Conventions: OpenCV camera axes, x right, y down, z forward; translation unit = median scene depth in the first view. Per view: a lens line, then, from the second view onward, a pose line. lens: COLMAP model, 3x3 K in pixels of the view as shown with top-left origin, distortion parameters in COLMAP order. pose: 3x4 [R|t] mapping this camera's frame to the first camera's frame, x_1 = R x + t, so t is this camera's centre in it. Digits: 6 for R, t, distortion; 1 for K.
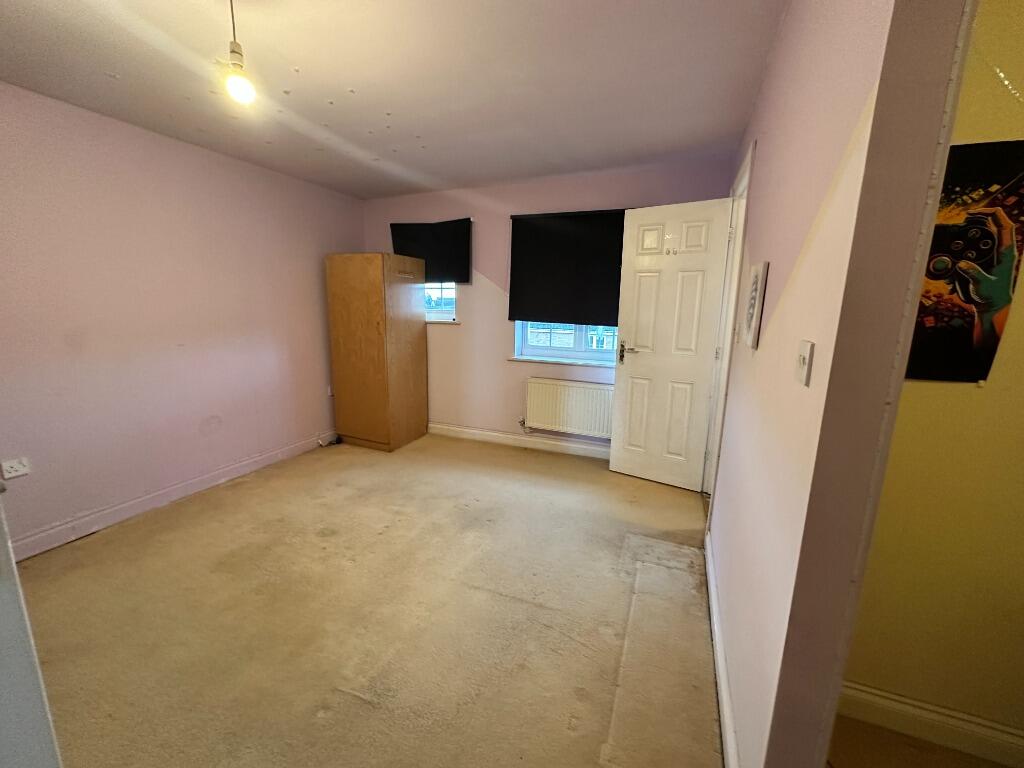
lens RADIAL K [[409.7, 0, 510.7], [0, 409.7, 382.0], [0, 0, 1]] dist [0.001651, 0.000109]
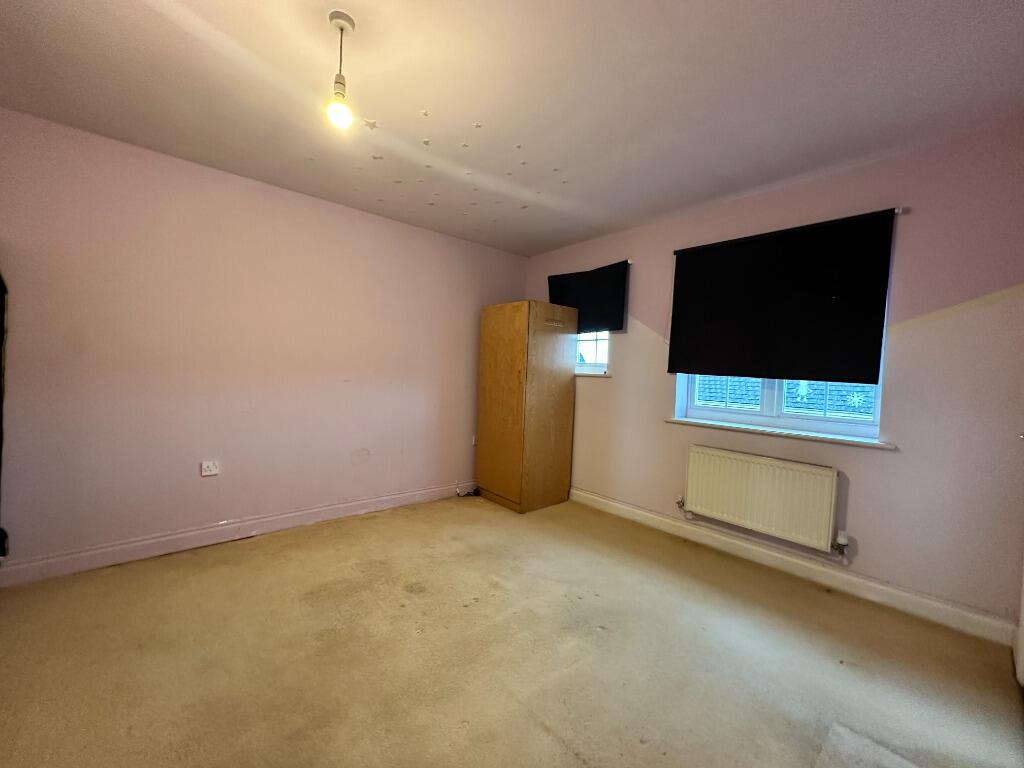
lens RADIAL K [[409.7, 0, 510.7], [0, 409.7, 382.0], [0, 0, 1]] dist [0.001651, 0.000109]
pose [[0.893815, 0.028570, -0.447525, 0.082681], [-0.106853, 0.982792, -0.150669, 0.025527], [0.435519, 0.182490, 0.881488, 0.147921]]
